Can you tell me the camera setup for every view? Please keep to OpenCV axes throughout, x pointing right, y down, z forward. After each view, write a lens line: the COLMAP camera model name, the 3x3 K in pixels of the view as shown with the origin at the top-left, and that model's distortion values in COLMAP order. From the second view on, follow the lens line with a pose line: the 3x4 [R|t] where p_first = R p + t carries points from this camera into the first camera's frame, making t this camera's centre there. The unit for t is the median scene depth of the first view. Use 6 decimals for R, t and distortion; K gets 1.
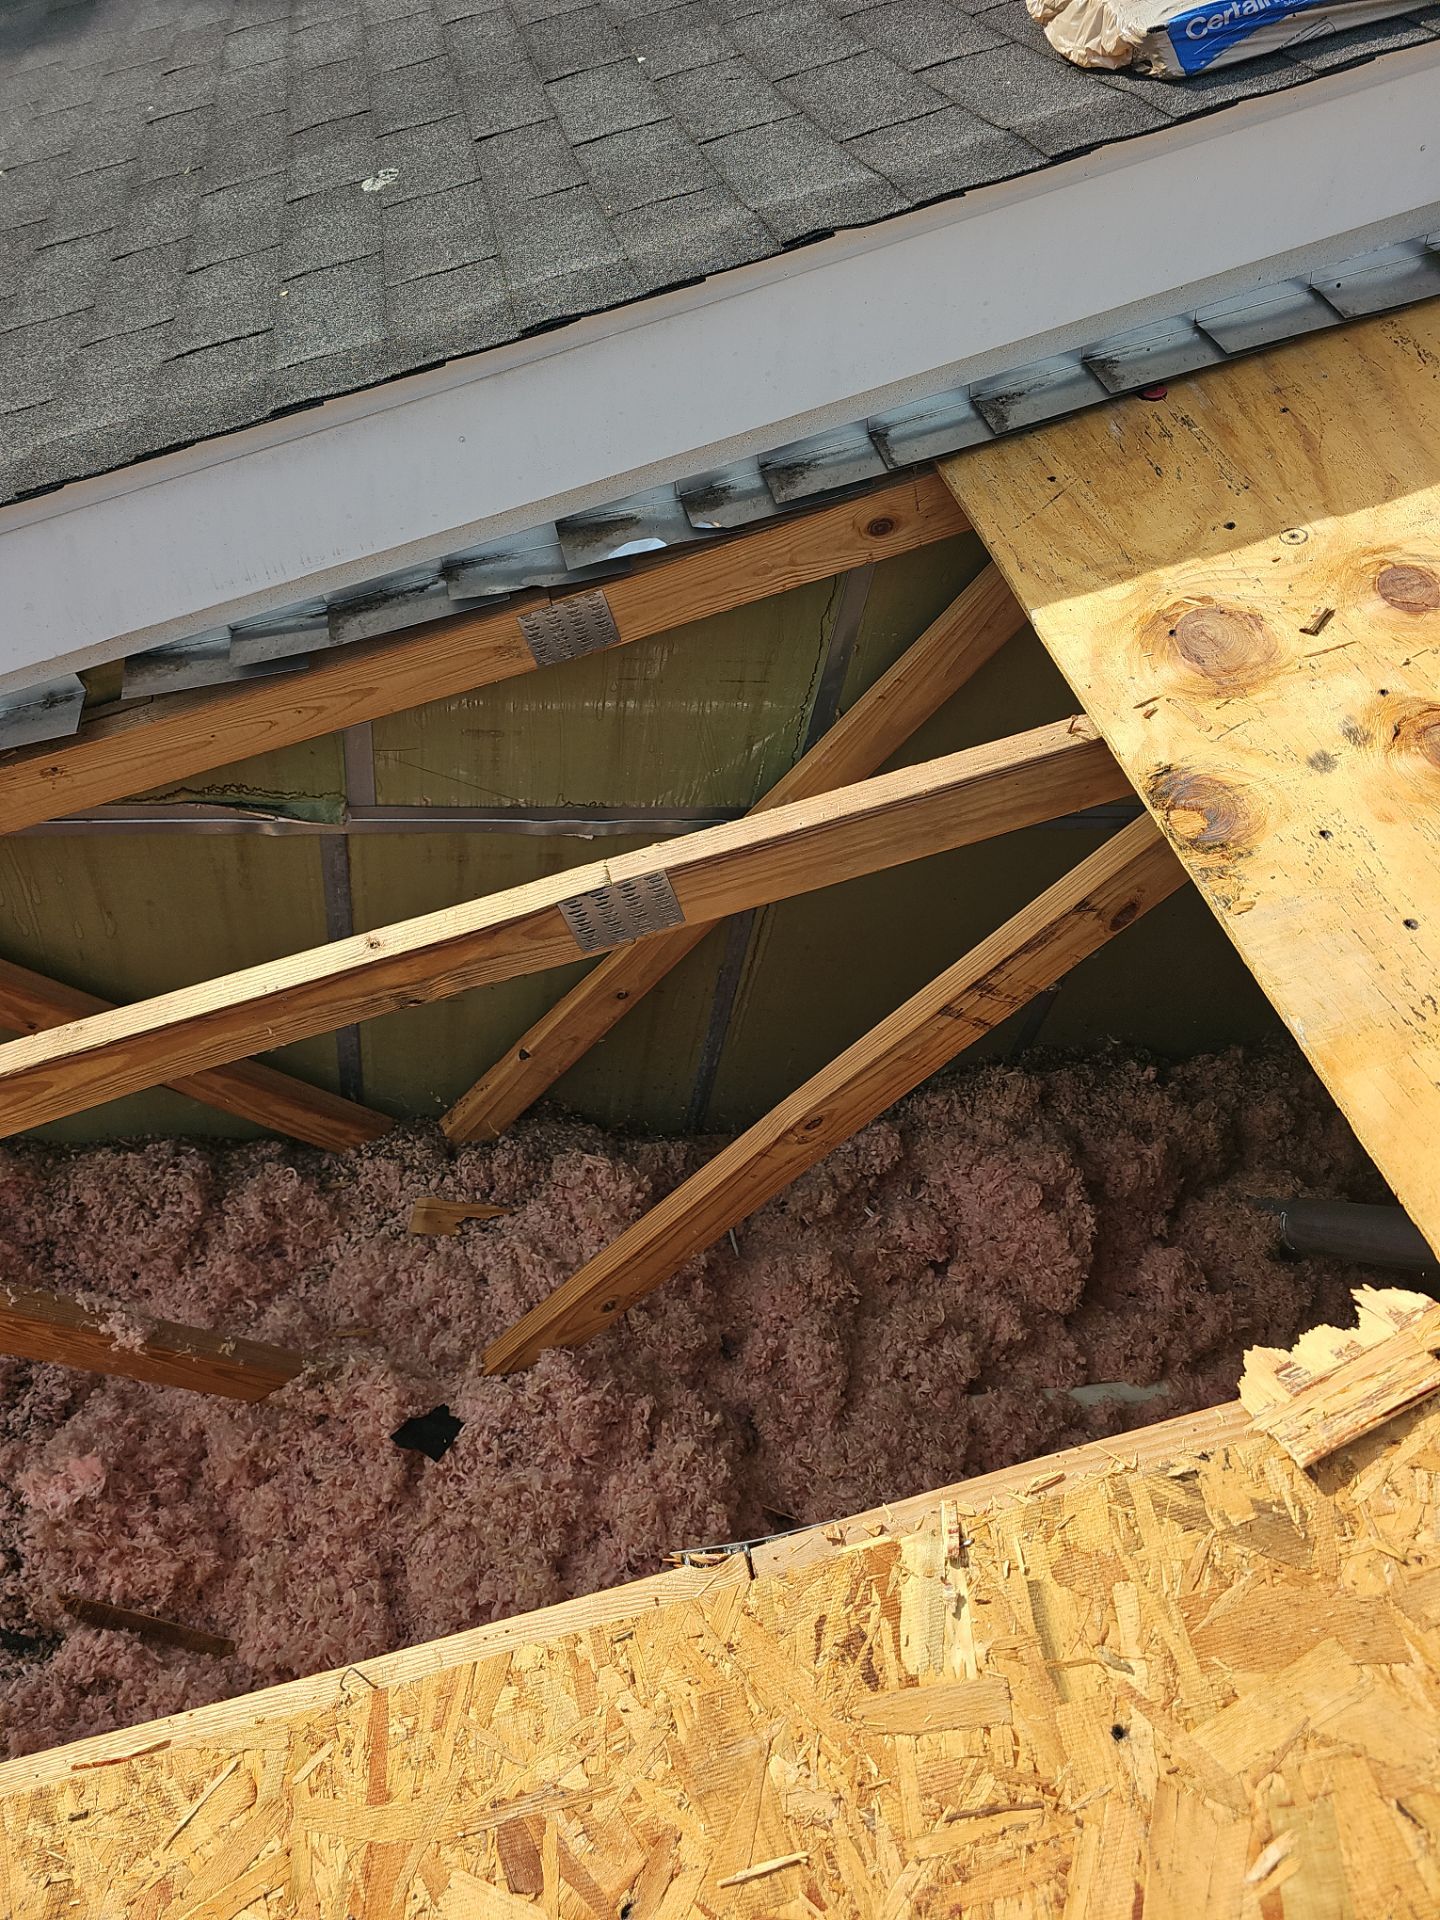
lens RADIAL K [[1248.4, 0, 720.0], [0, 1248.4, 960.0], [0, 0, 1]] dist [0.034721, -0.029577]
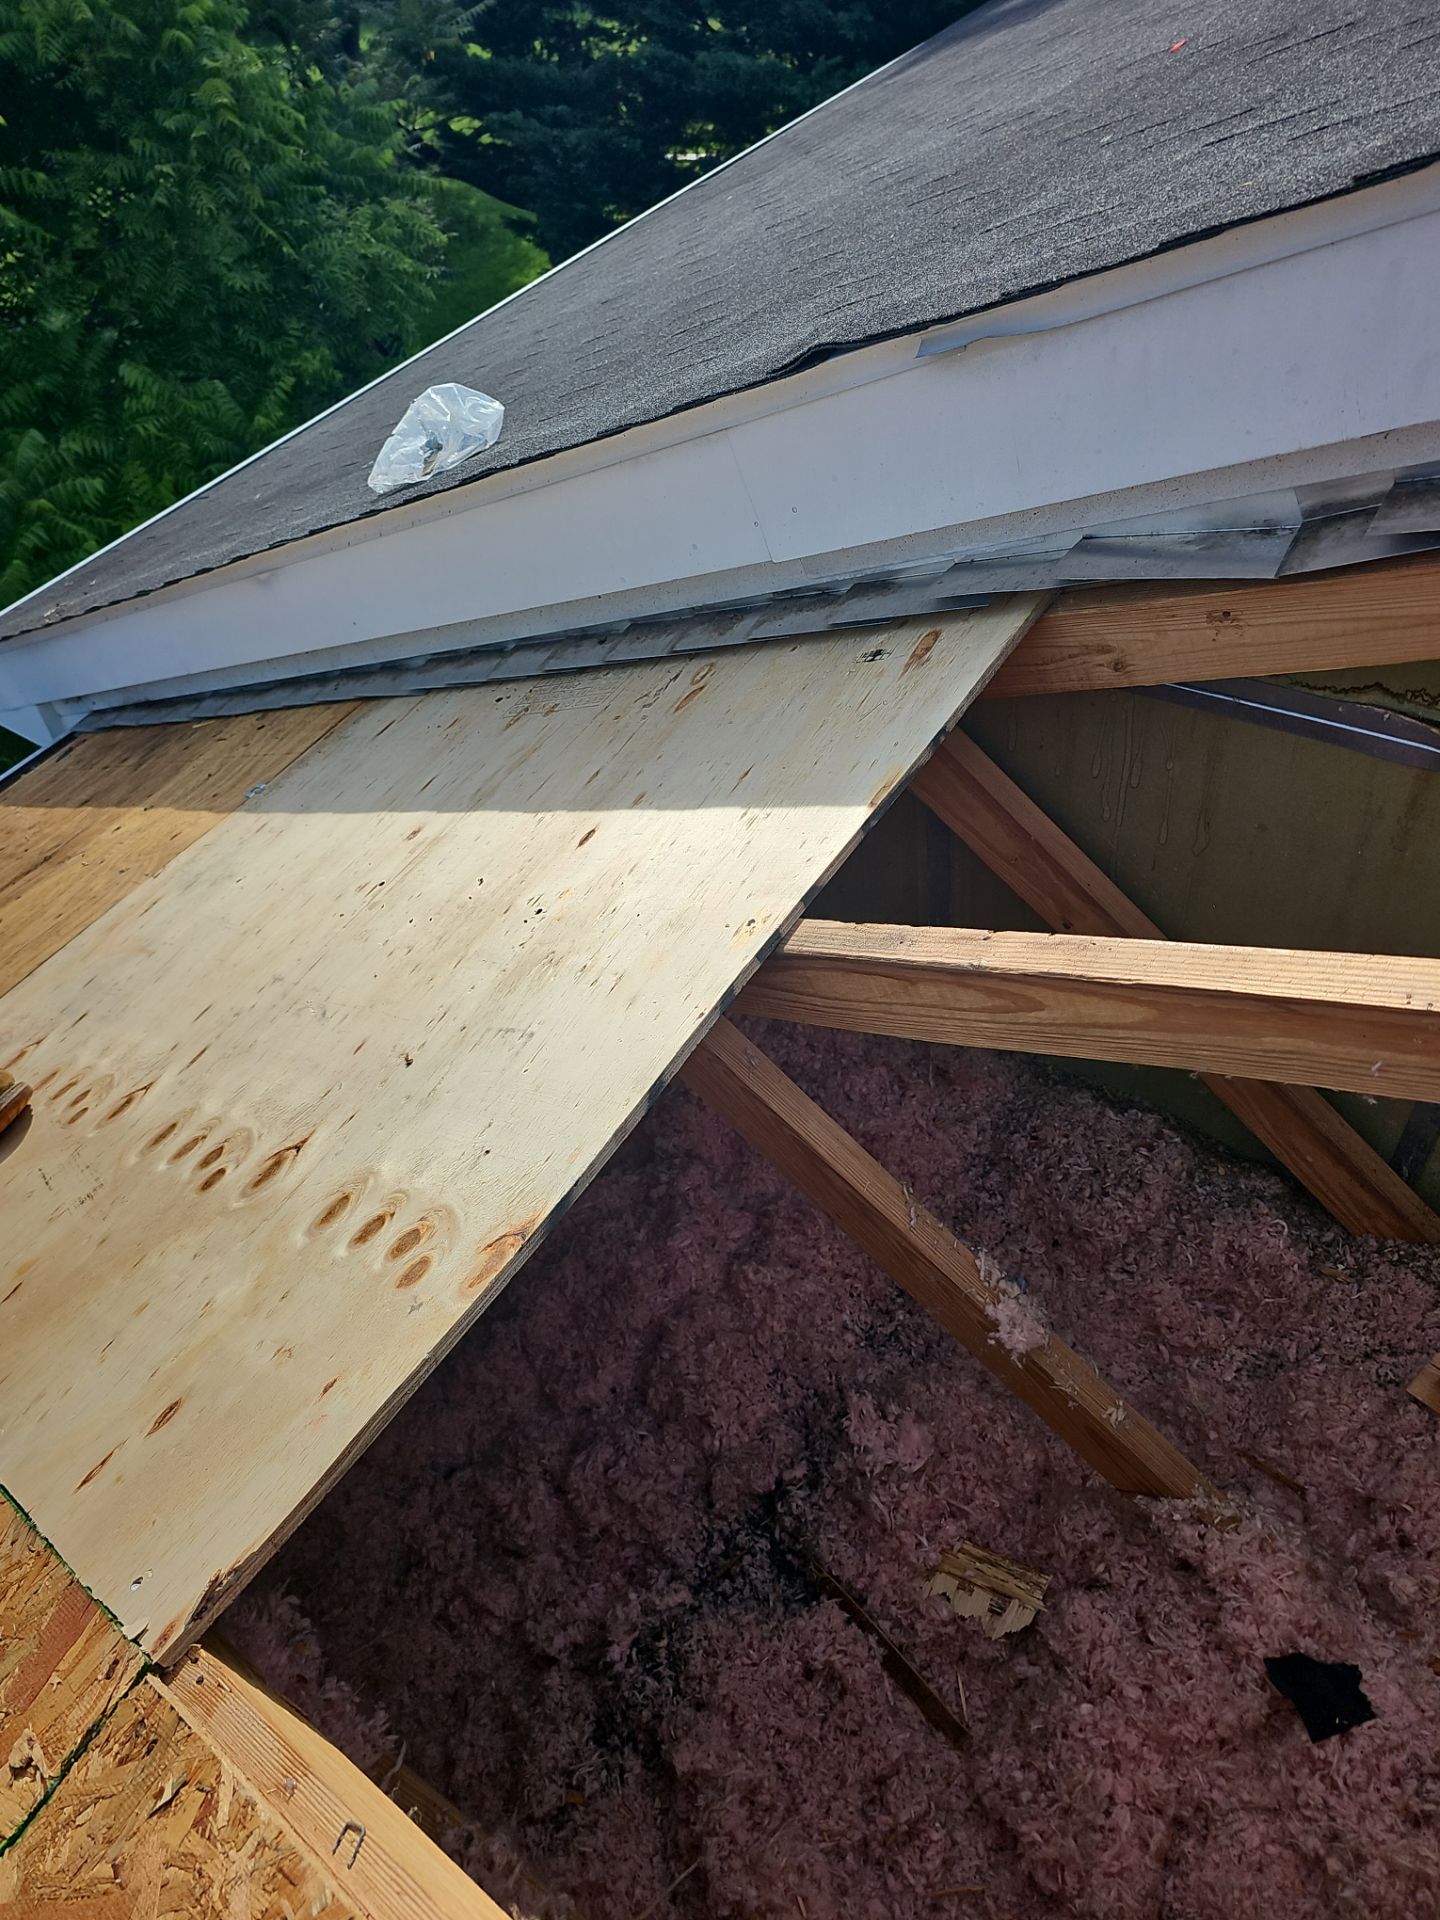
lens RADIAL K [[1248.4, 0, 720.0], [0, 1248.4, 960.0], [0, 0, 1]] dist [0.034721, -0.029577]
pose [[0.636416, 0.365885, -0.679046, -0.123392], [-0.345762, 0.922259, 0.172879, 0.010843], [0.689510, 0.124766, 0.713449, 0.254480]]
